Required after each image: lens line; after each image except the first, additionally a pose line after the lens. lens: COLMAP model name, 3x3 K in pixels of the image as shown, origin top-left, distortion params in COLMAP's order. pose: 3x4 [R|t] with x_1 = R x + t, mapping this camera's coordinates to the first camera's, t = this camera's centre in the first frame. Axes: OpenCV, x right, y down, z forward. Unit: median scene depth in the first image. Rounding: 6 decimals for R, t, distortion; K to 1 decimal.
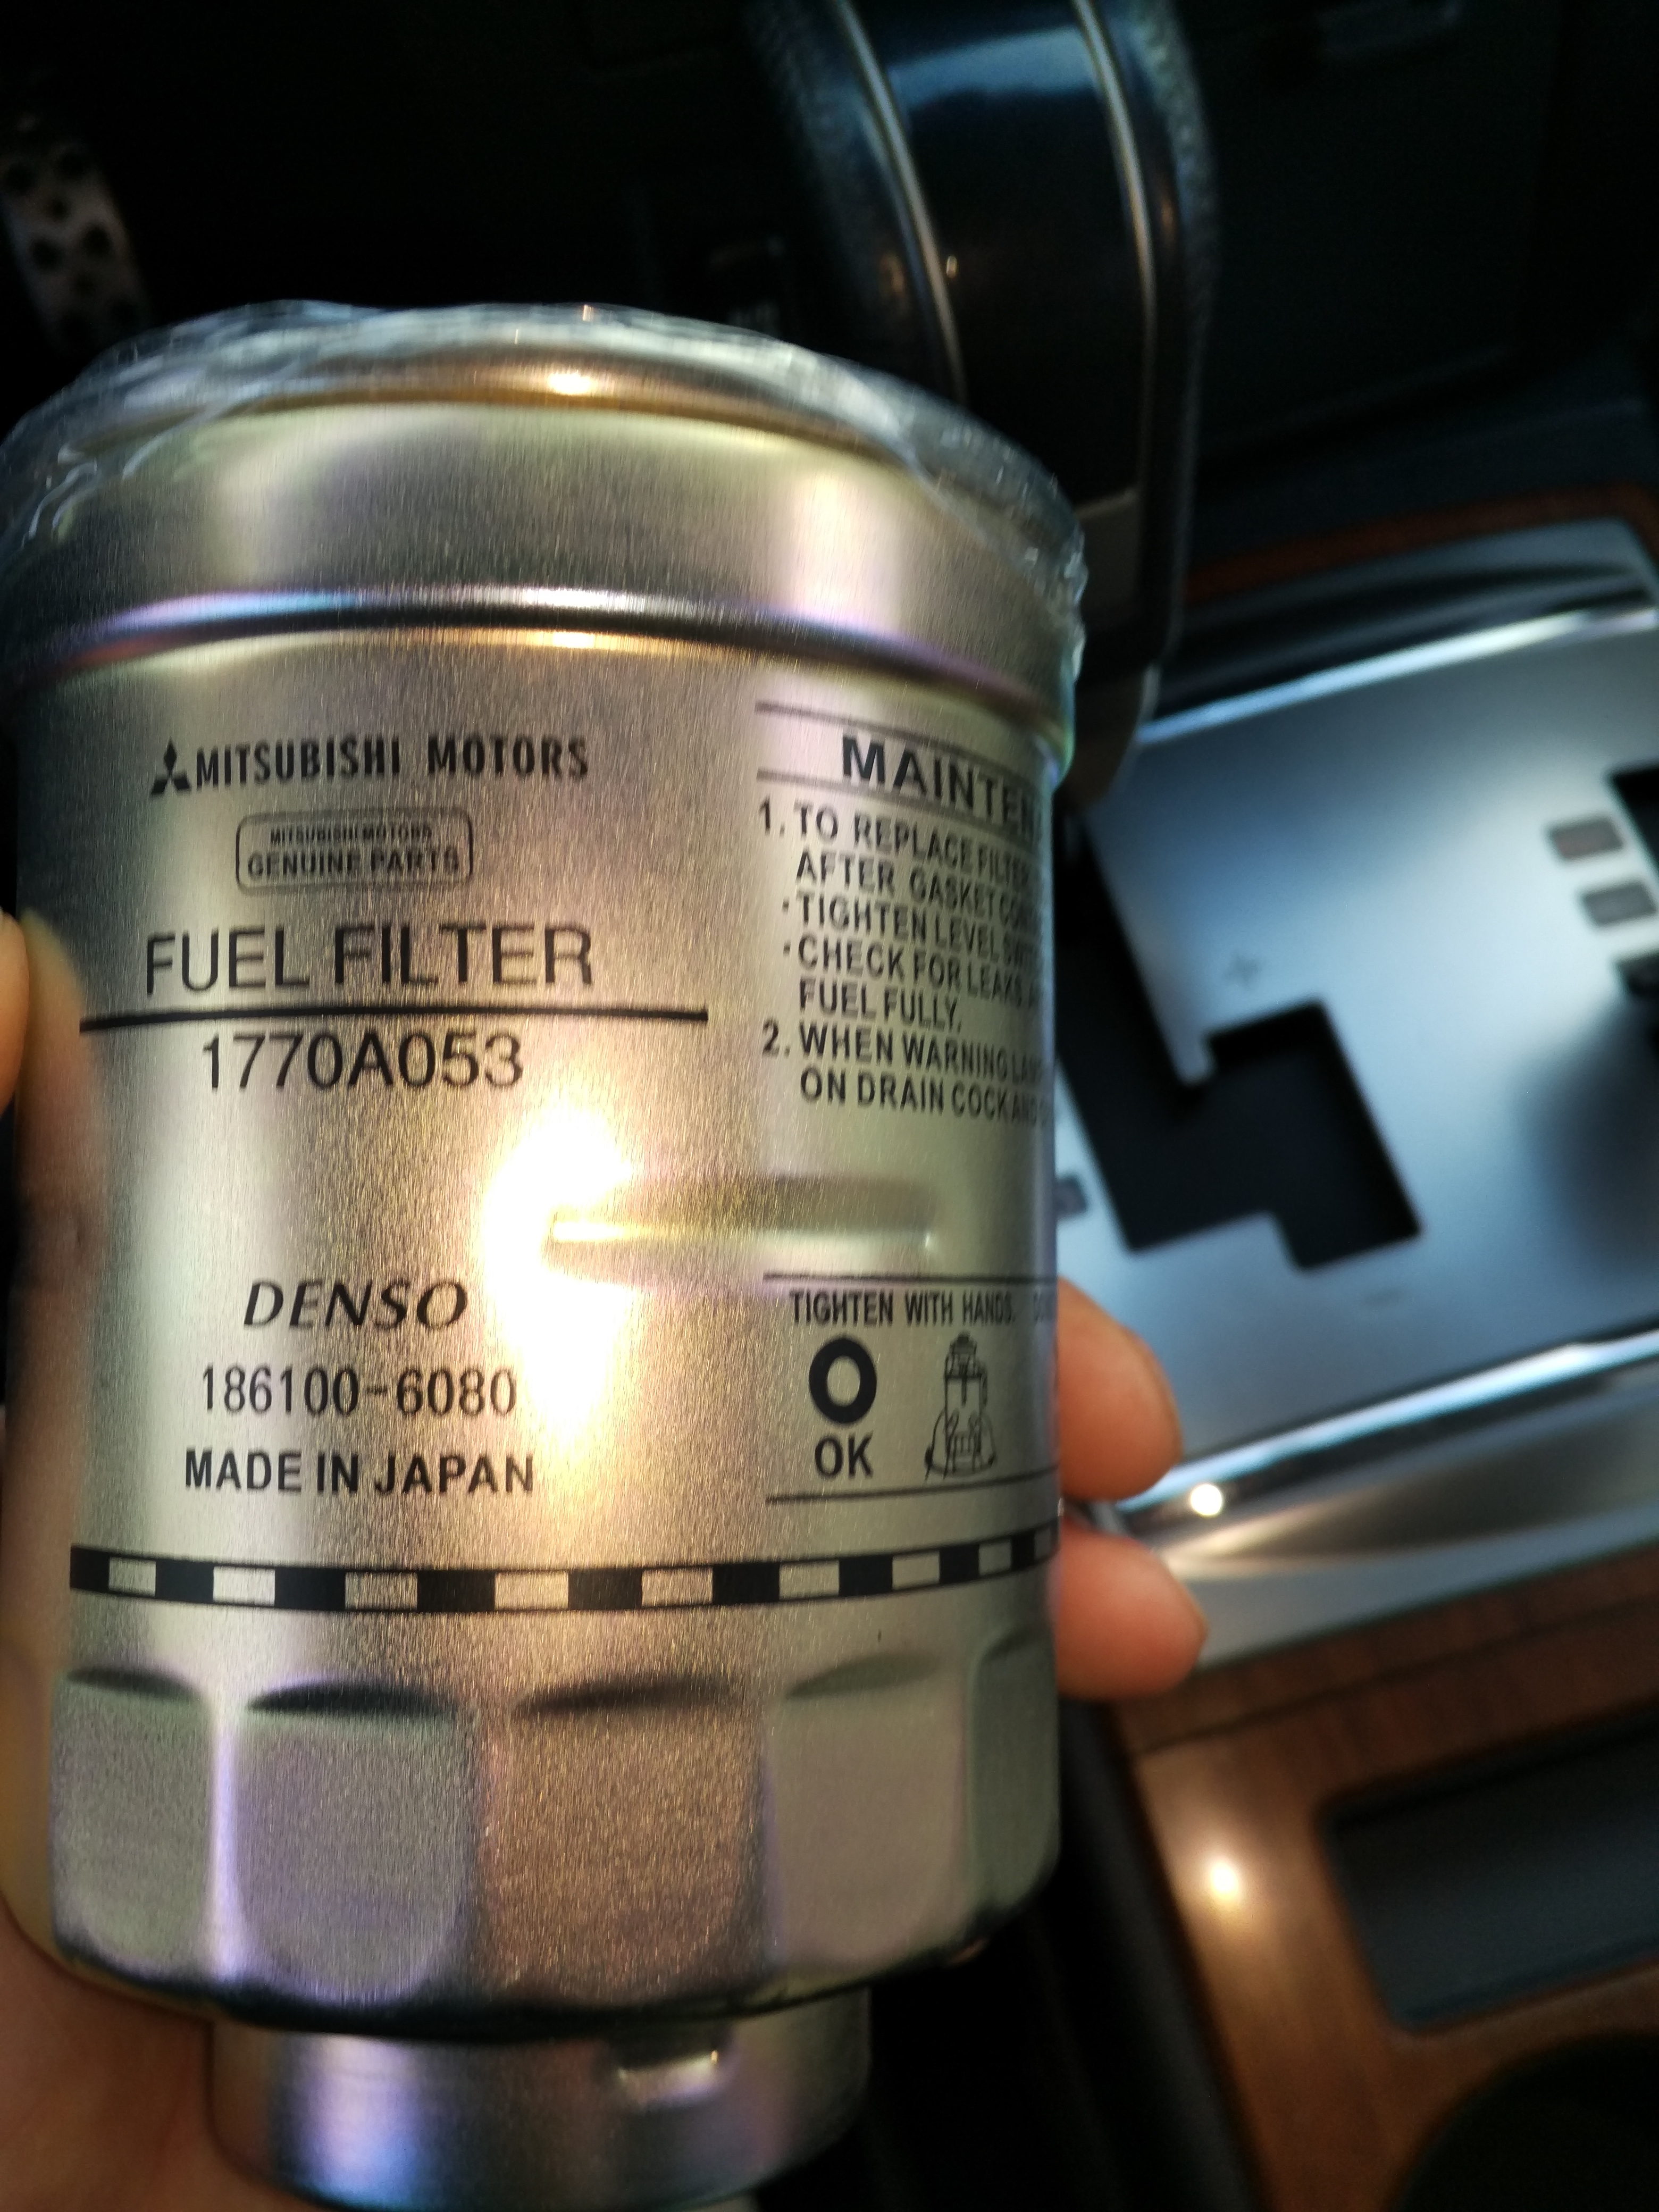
lens RADIAL K [[2170.4, 0, 877.6], [0, 2170.4, 1110.8], [0, 0, 1]] dist [0.153960, -0.498320]
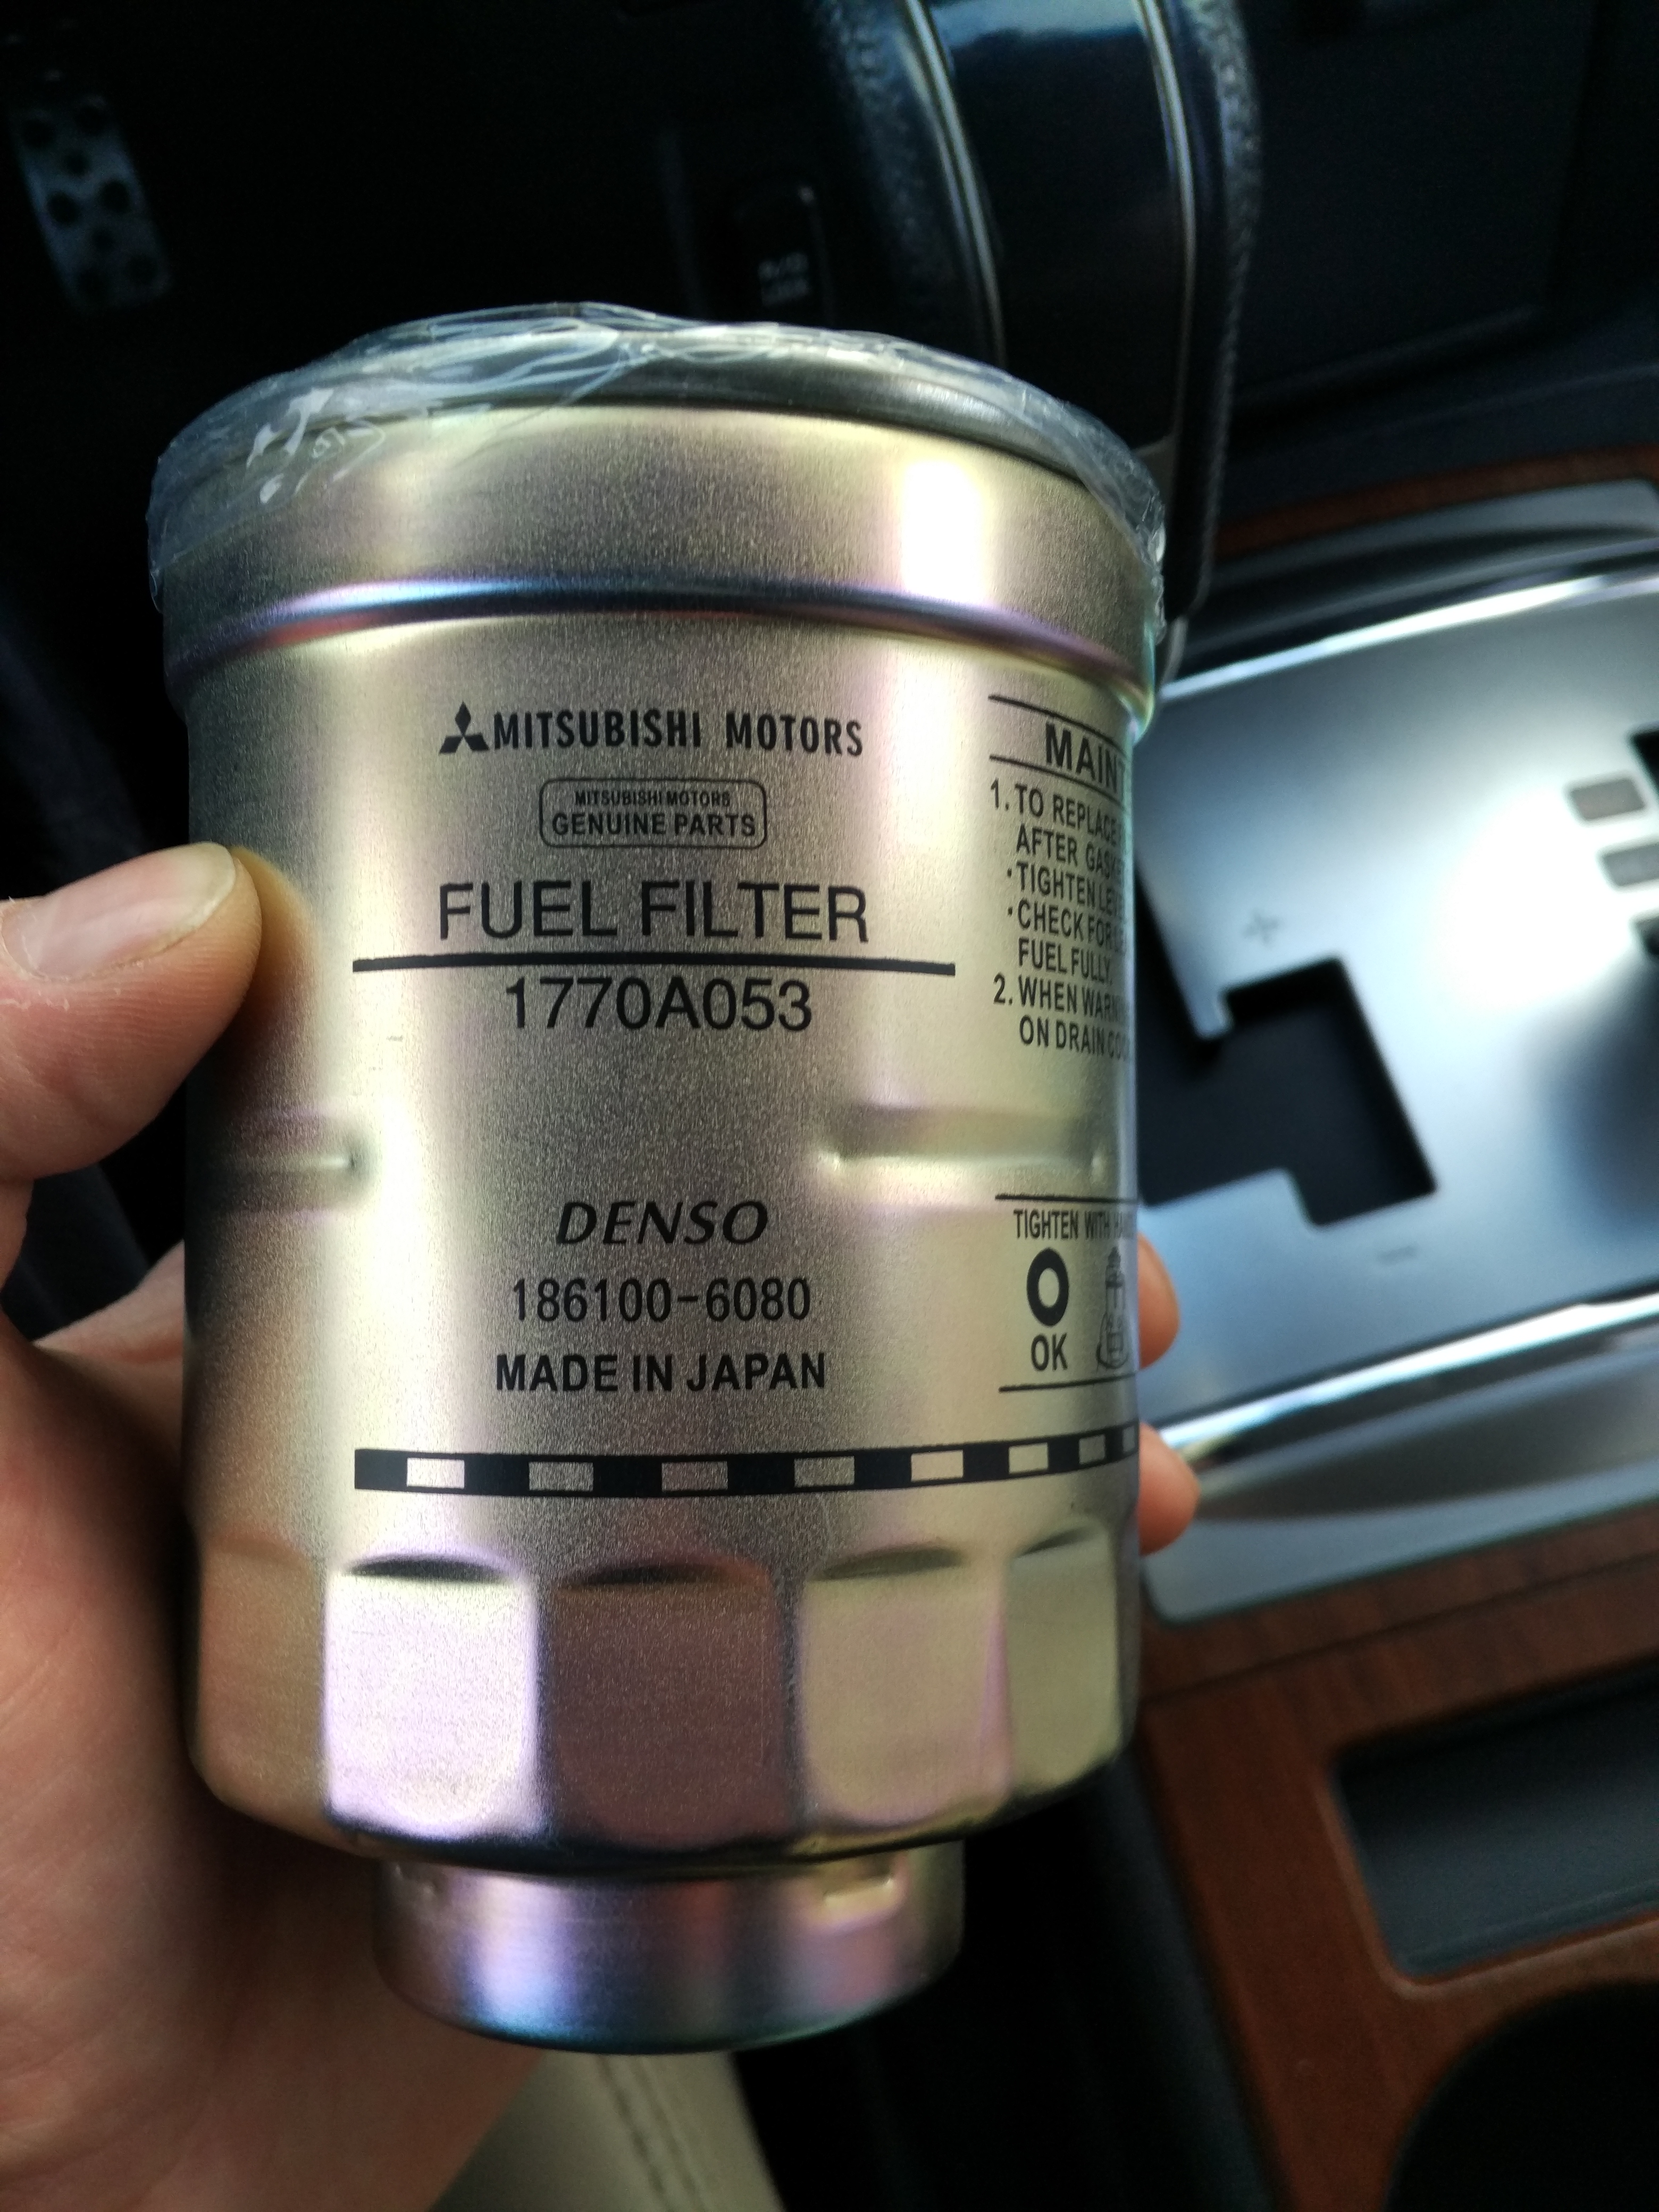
lens RADIAL K [[2170.4, 0, 877.6], [0, 2170.4, 1110.8], [0, 0, 1]] dist [0.153960, -0.498320]
pose [[0.970495, 0.005070, 0.241066, -0.397683], [-0.011731, 0.999588, 0.026203, 0.001208], [-0.240834, -0.028258, 0.970155, -0.099674]]
